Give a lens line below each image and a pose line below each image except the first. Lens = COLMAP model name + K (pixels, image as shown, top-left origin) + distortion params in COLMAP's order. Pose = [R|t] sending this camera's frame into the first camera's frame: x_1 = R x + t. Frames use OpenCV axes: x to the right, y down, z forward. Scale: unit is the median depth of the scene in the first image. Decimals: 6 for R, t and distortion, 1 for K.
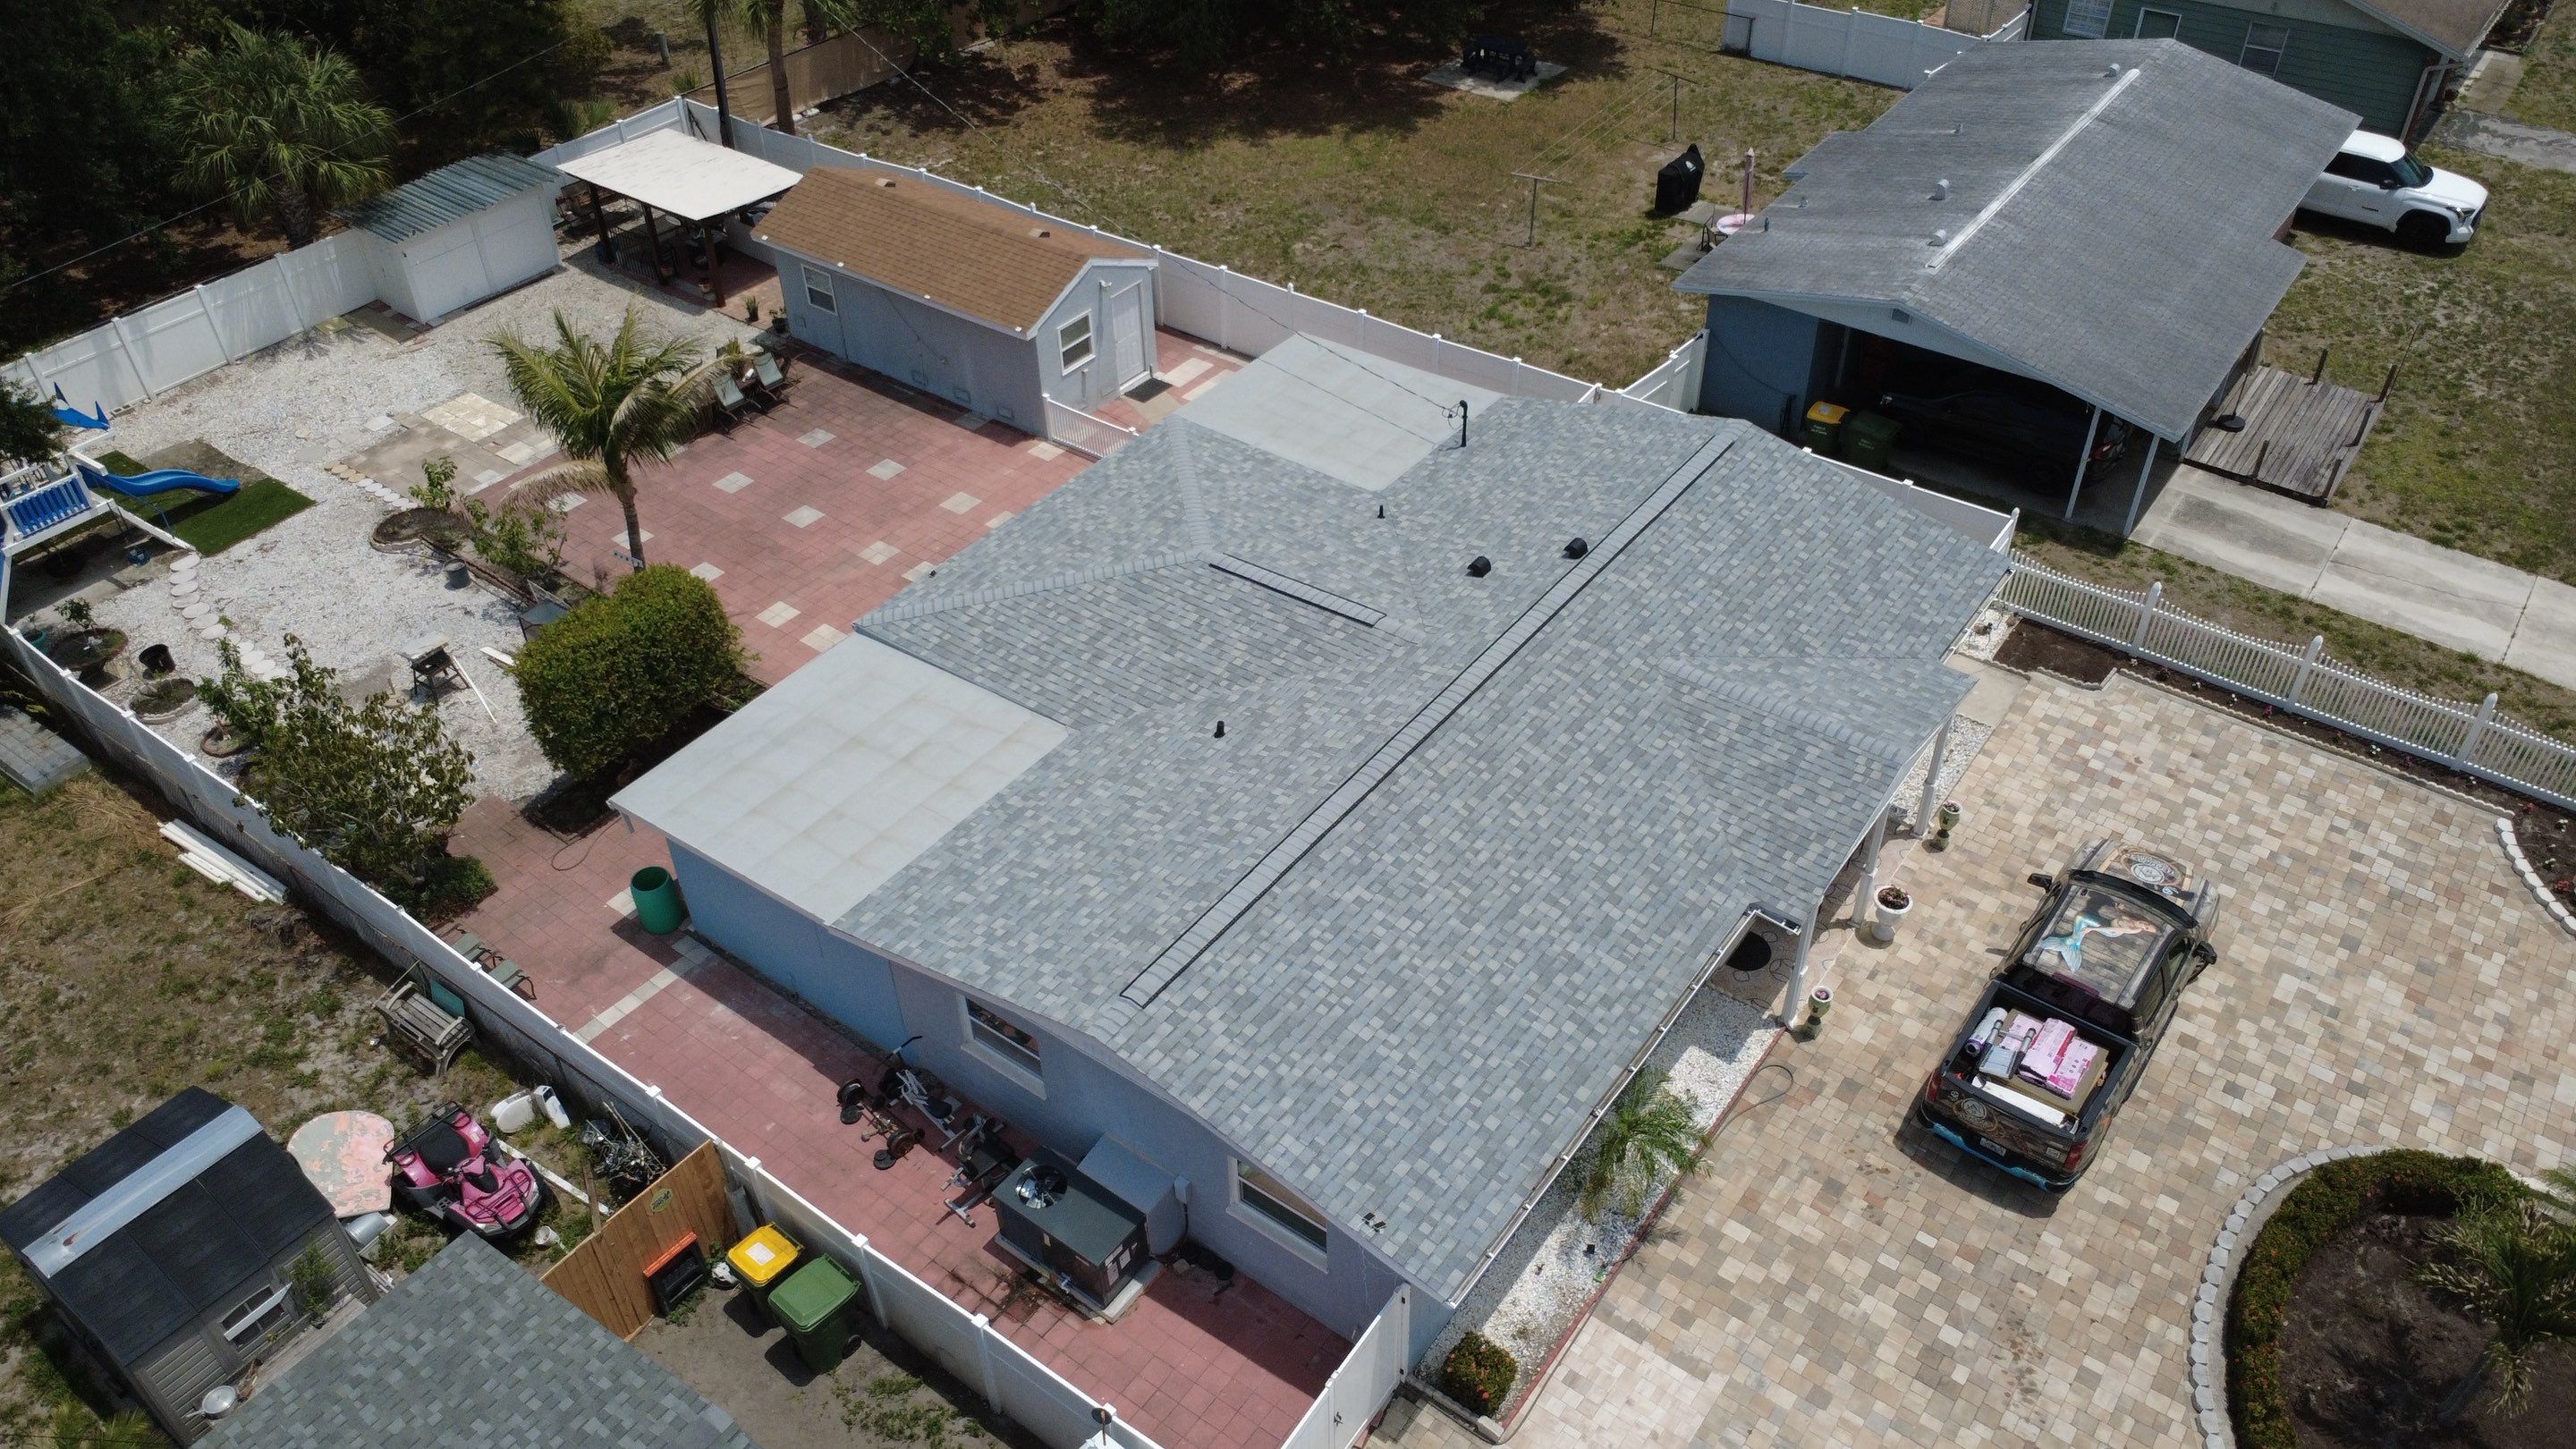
lens RADIAL K [[1873.6, 0, 1284.8], [0, 1873.6, 726.5], [0, 0, 1]] dist [0.000621, 0.001739]
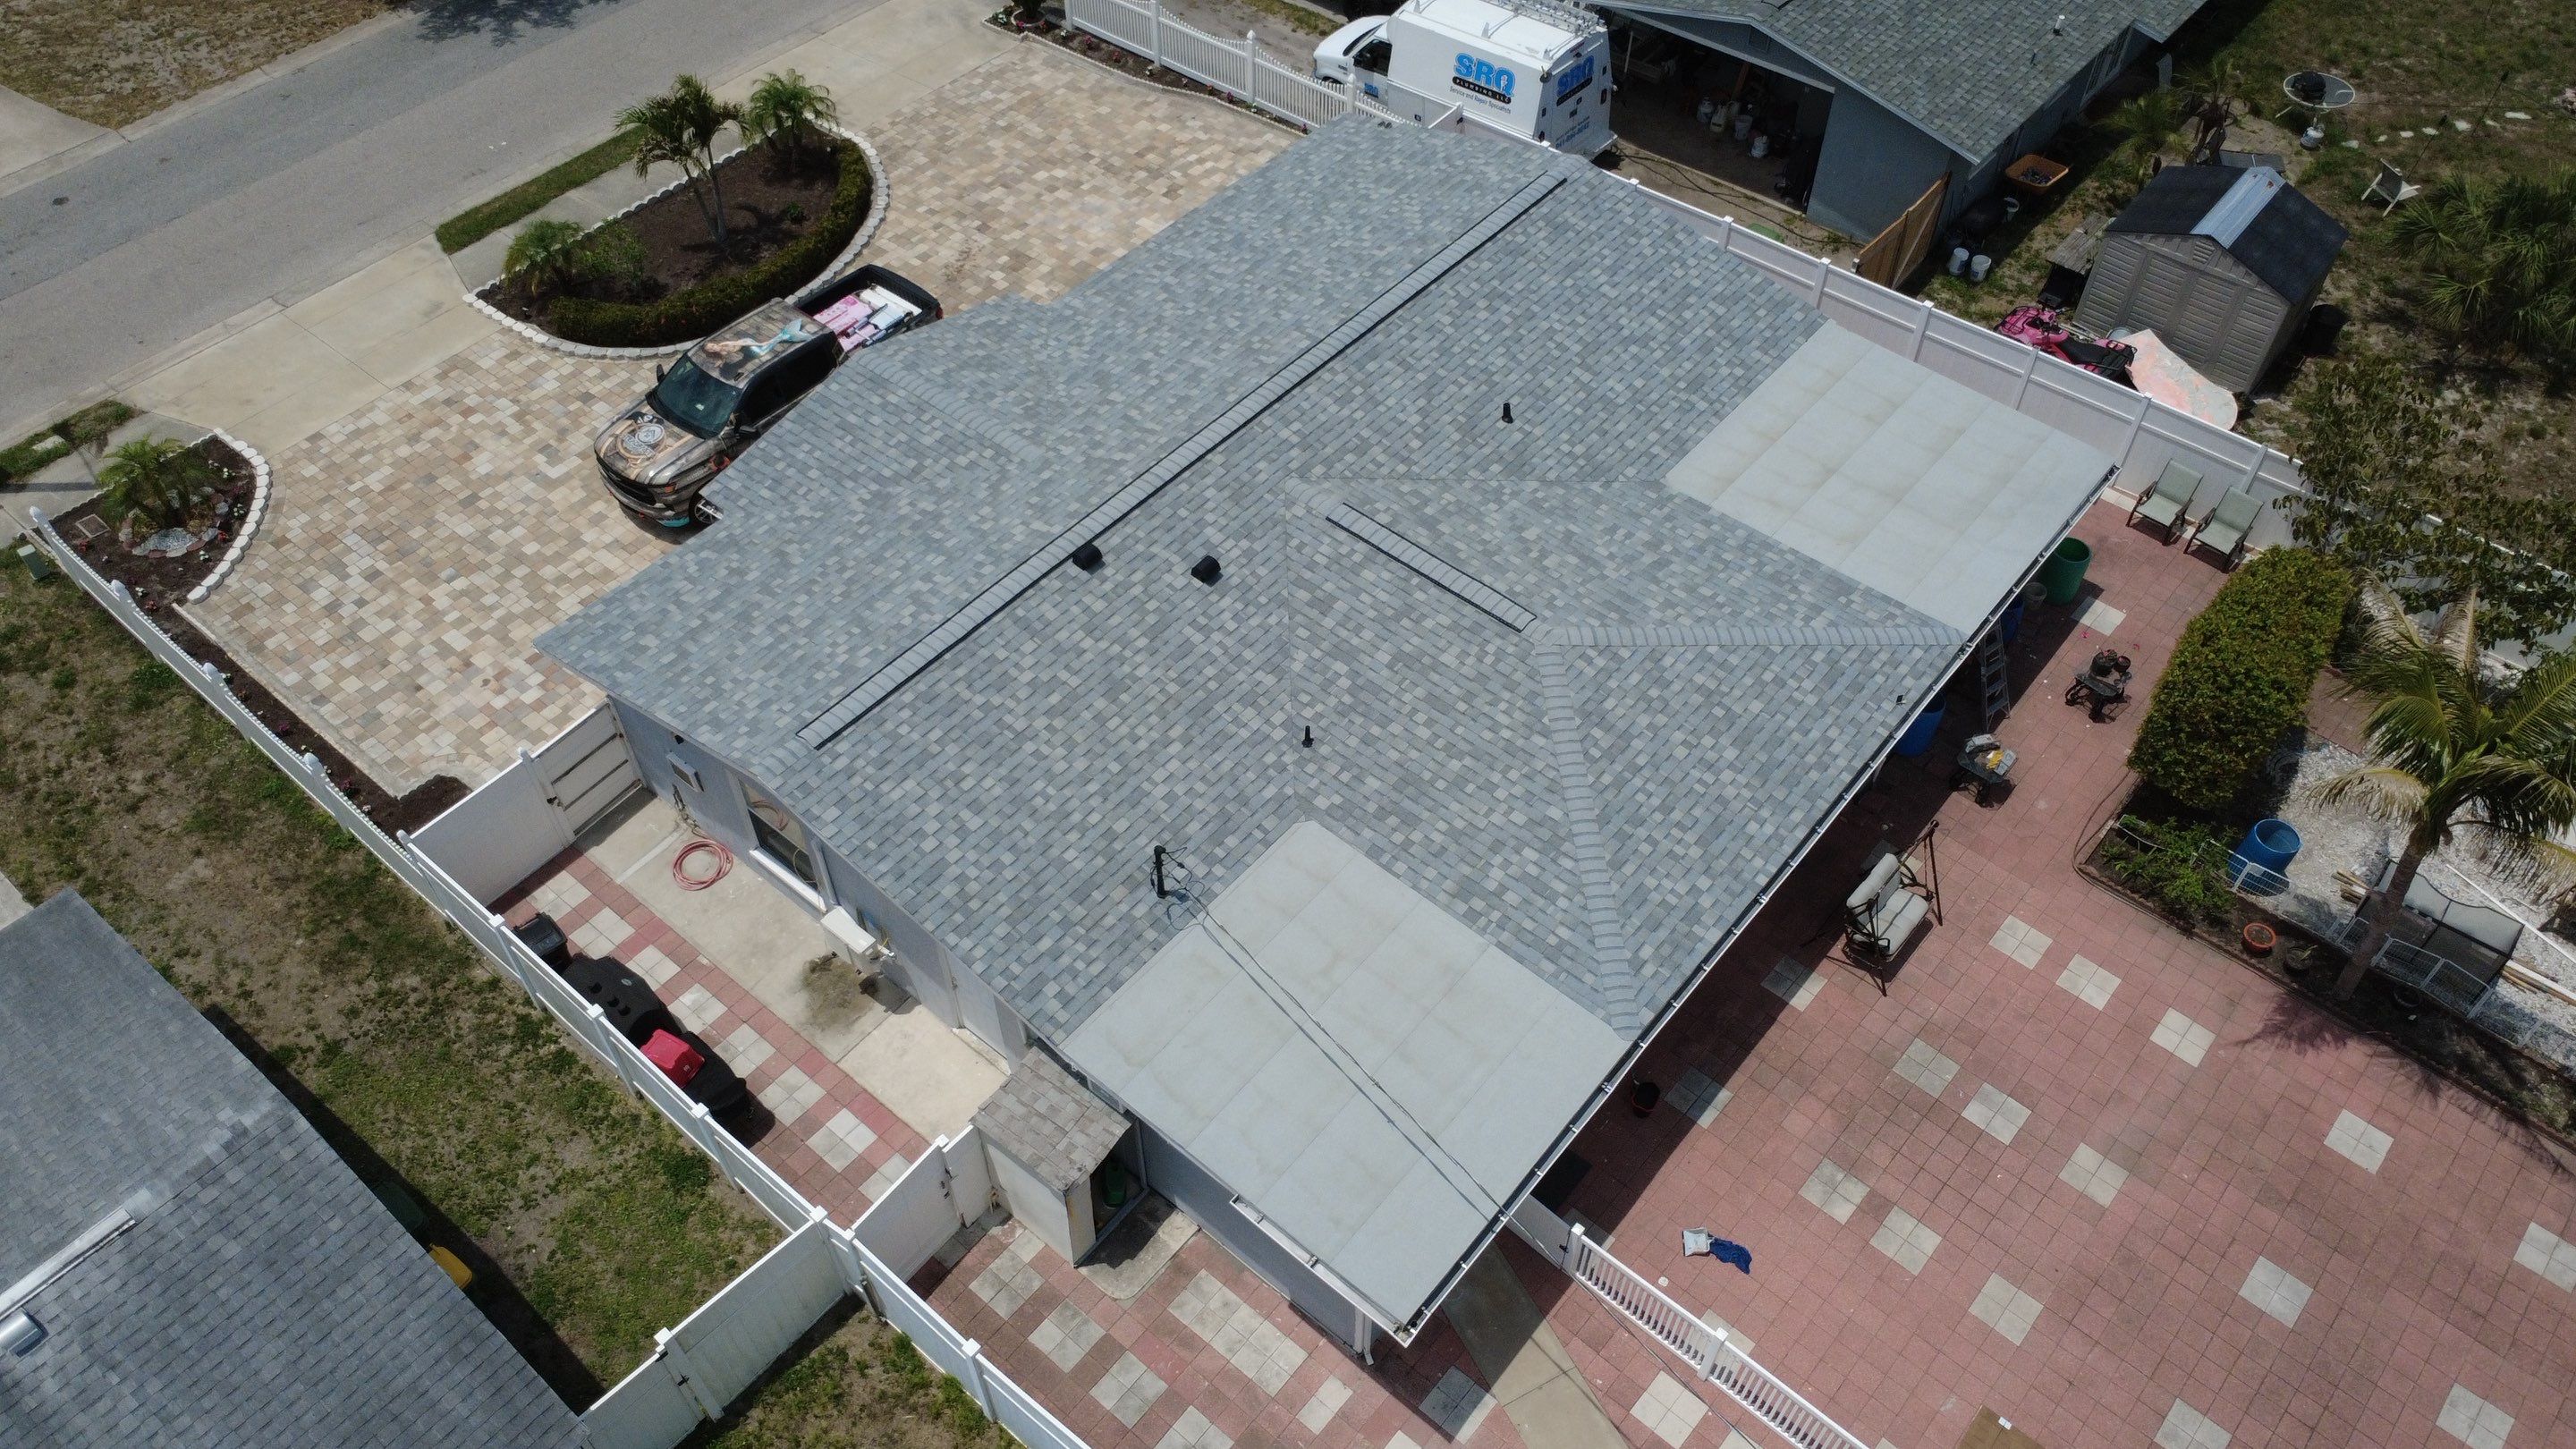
lens RADIAL K [[1873.6, 0, 1284.8], [0, 1873.6, 723.3], [0, 0, 1]] dist [0.000621, 0.001739]
pose [[-0.997967, -0.024604, 0.058799, 0.019233], [0.057811, 0.039105, 0.997561, -0.918958], [-0.026844, 0.998932, -0.037603, 1.116681]]
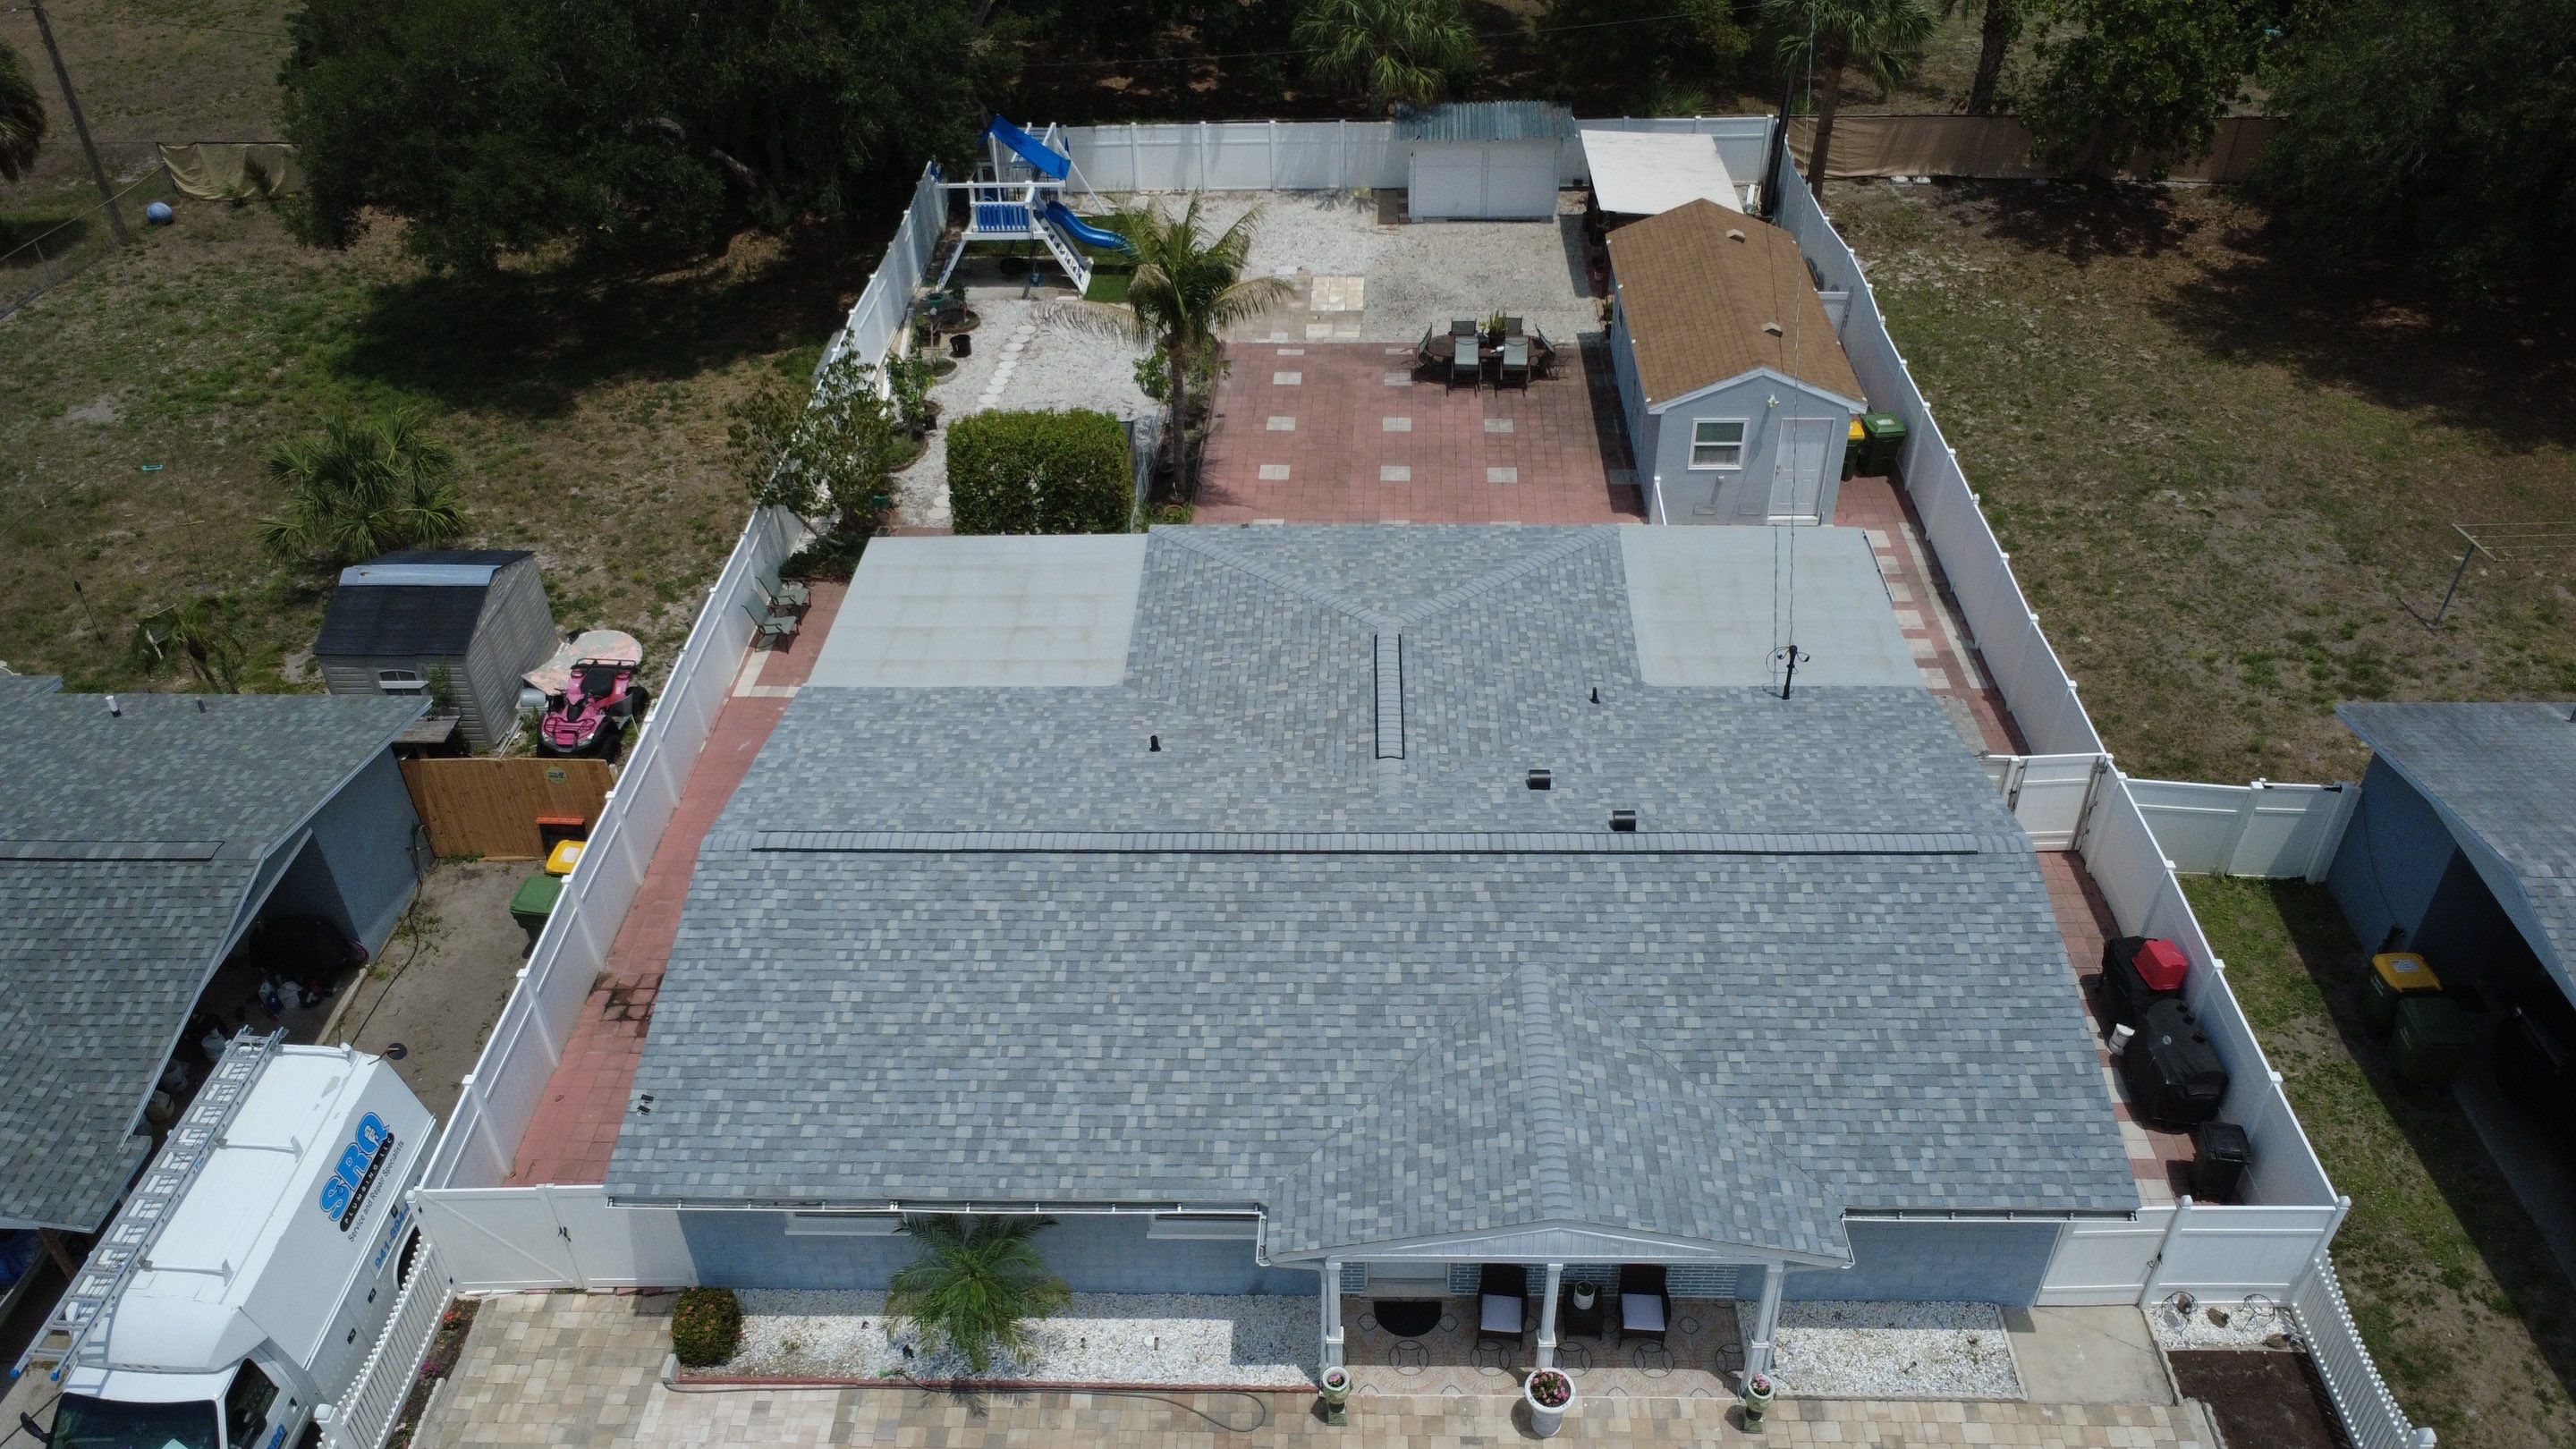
lens RADIAL K [[1873.6, 0, 1283.8], [0, 1873.6, 726.6], [0, 0, 1]] dist [0.000621, 0.001739]
pose [[0.571743, 0.503481, -0.647778, 0.591785], [-0.514427, 0.835067, 0.195006, -0.216272], [0.639120, 0.221741, 0.736448, 0.291316]]
